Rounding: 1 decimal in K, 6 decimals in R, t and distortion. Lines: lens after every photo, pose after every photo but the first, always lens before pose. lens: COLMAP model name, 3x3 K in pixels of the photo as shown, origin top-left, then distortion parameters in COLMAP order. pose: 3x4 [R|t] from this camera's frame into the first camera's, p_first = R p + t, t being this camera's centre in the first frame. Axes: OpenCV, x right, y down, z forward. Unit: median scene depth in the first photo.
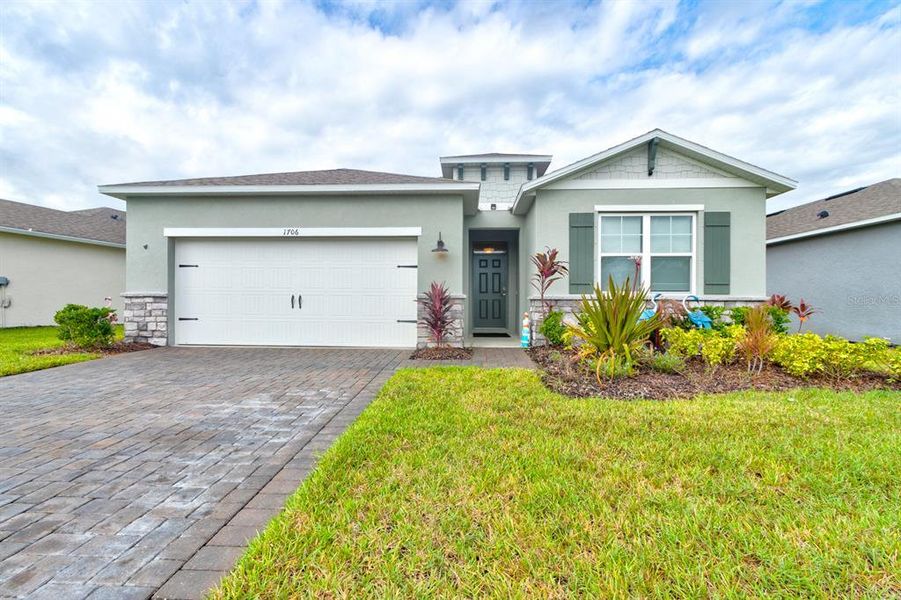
lens RADIAL K [[417.8, 0, 447.5], [0, 417.8, 308.0], [0, 0, 1]] dist [0.003086, 0.001590]
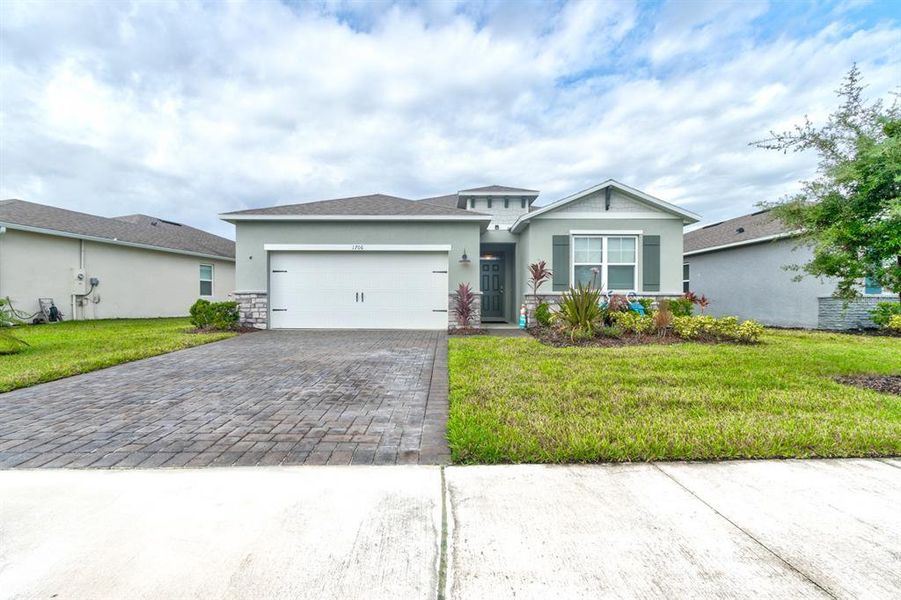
lens RADIAL K [[417.8, 0, 447.5], [0, 417.8, 308.0], [0, 0, 1]] dist [0.003086, 0.001590]
pose [[0.998443, -0.003931, 0.055644, -0.153928], [0.003565, 0.999971, 0.006666, 0.013644], [-0.055668, -0.006458, 0.998428, -0.427290]]
